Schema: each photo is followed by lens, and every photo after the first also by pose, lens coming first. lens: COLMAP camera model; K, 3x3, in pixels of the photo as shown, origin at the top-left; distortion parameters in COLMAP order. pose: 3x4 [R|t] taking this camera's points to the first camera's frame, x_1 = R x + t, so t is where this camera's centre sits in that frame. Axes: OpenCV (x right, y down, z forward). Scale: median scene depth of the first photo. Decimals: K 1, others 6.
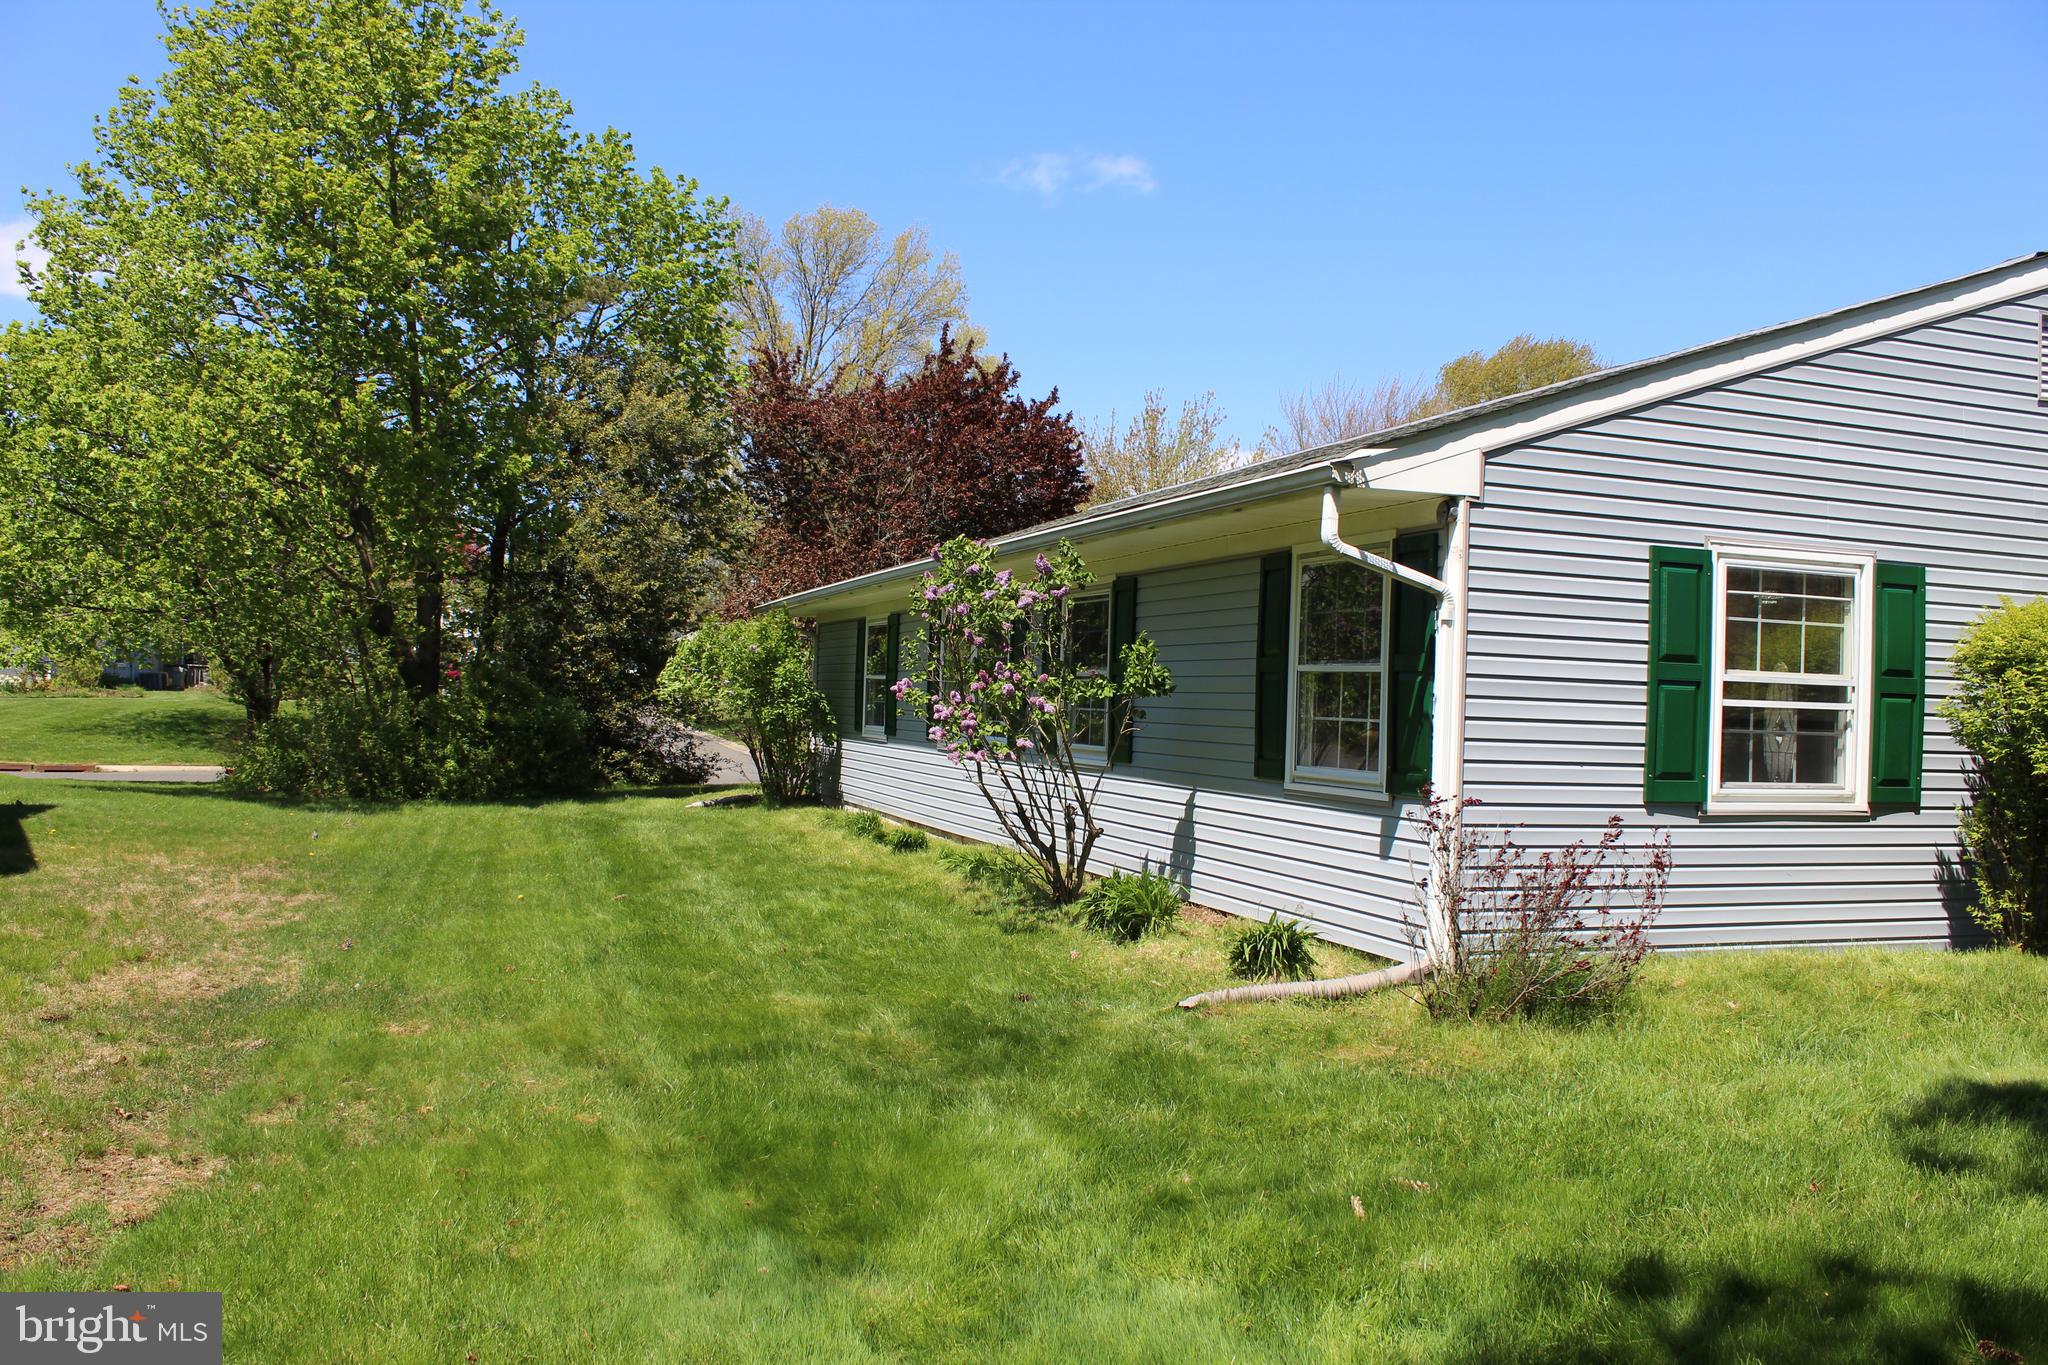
lens RADIAL K [[1763.9, 0, 1019.1], [0, 1763.9, 676.9], [0, 0, 1]] dist [-0.155499, 0.137619]
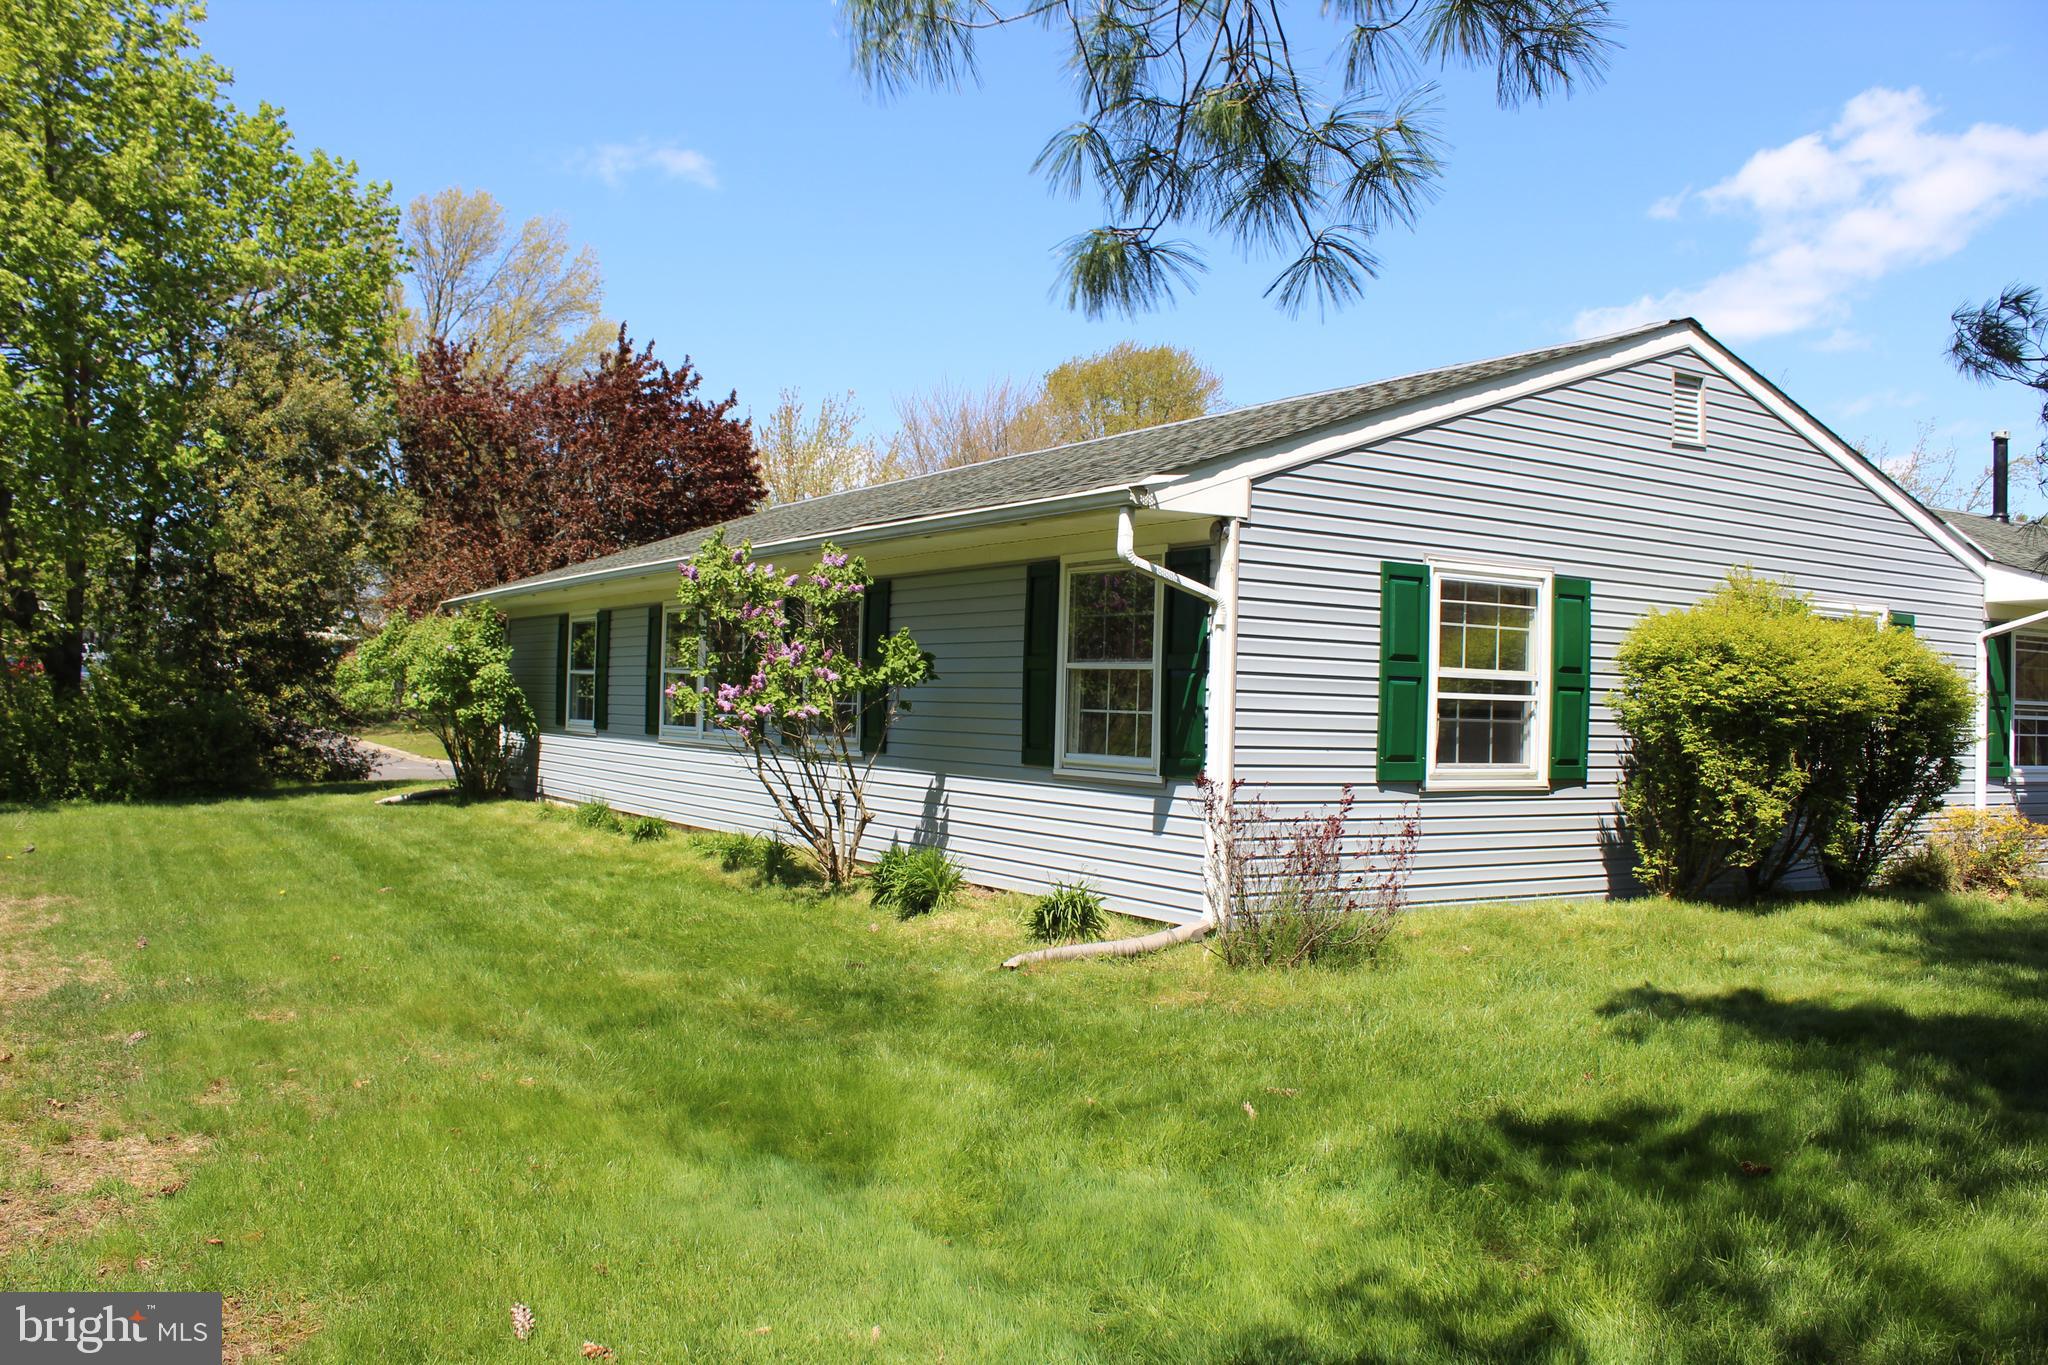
lens RADIAL K [[1763.9, 0, 1037.7], [0, 1763.9, 667.2], [0, 0, 1]] dist [-0.155499, 0.137619]
pose [[0.971313, -0.000106, 0.237803, -0.139332], [0.000479, 0.999999, -0.001513, -0.002562], [-0.237803, 0.001583, 0.971312, -0.091875]]
